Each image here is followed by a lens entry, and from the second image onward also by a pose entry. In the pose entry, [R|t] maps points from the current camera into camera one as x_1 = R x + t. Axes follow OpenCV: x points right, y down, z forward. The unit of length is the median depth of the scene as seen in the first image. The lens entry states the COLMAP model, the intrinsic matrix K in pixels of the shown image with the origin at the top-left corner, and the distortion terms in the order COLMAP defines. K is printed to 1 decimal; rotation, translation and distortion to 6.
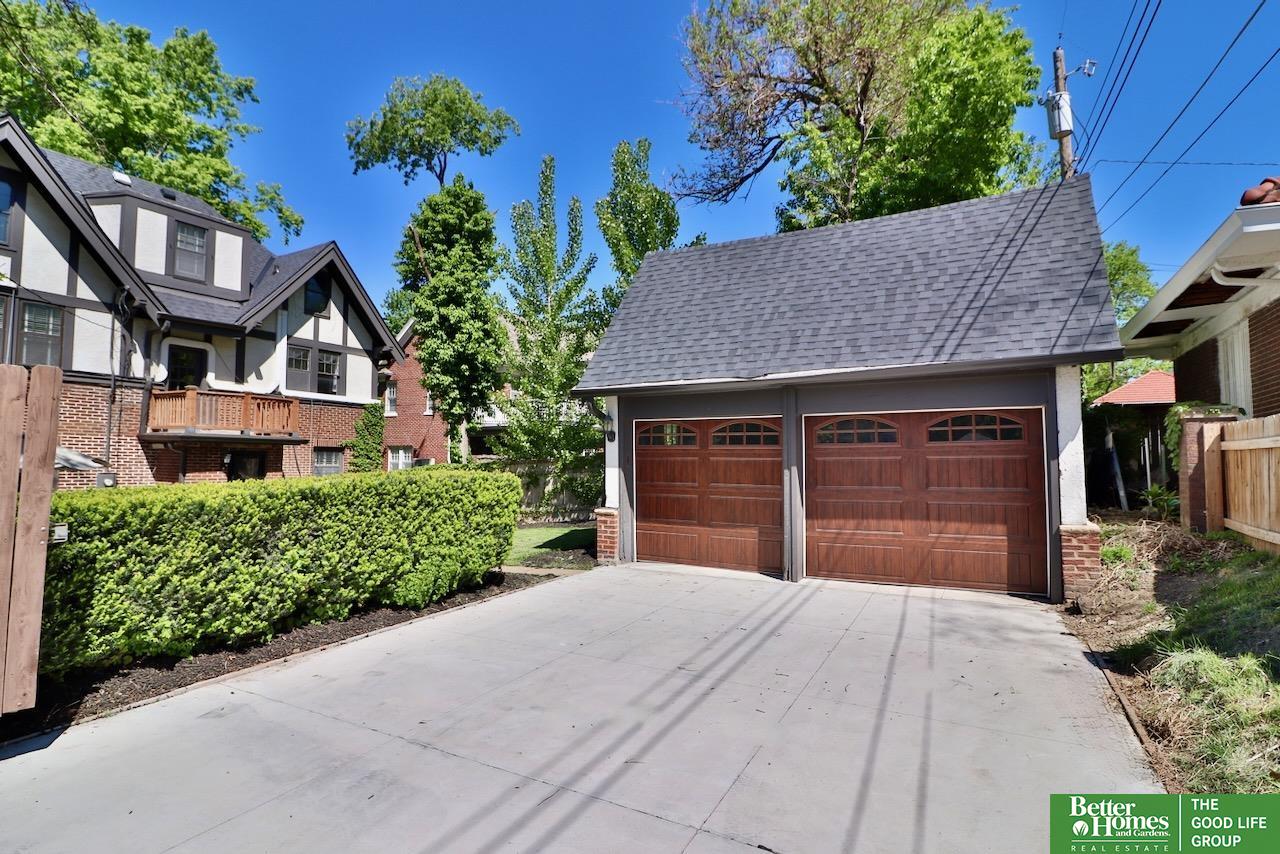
lens RADIAL K [[666.9, 0, 631.2], [0, 666.9, 425.1], [0, 0, 1]] dist [0.000189, -0.013295]
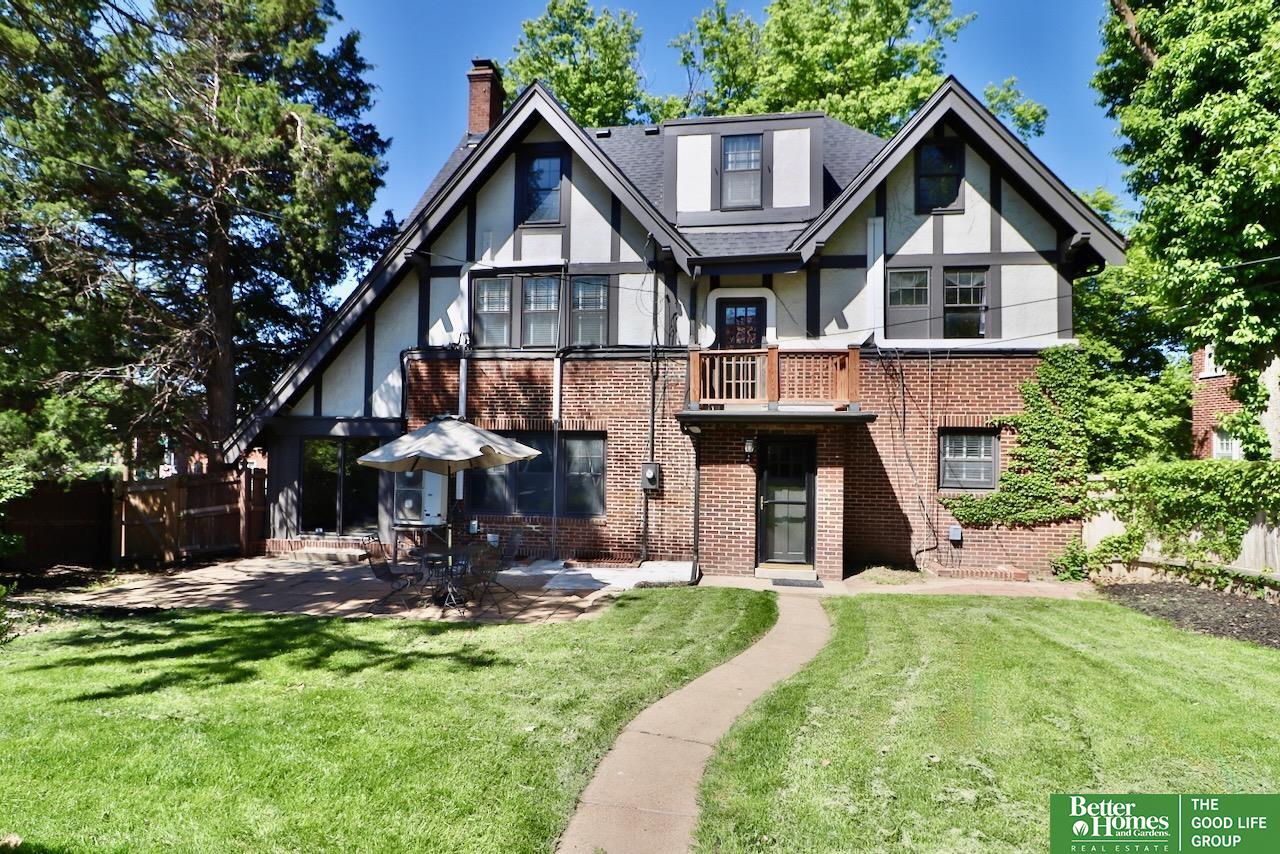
lens RADIAL K [[666.9, 0, 631.2], [0, 666.9, 425.1], [0, 0, 1]] dist [0.000189, -0.013295]
pose [[0.352895, -0.024263, -0.935348, -0.006652], [0.040715, 0.999115, -0.010555, 0.026035], [0.934777, -0.034357, 0.353570, 0.540086]]
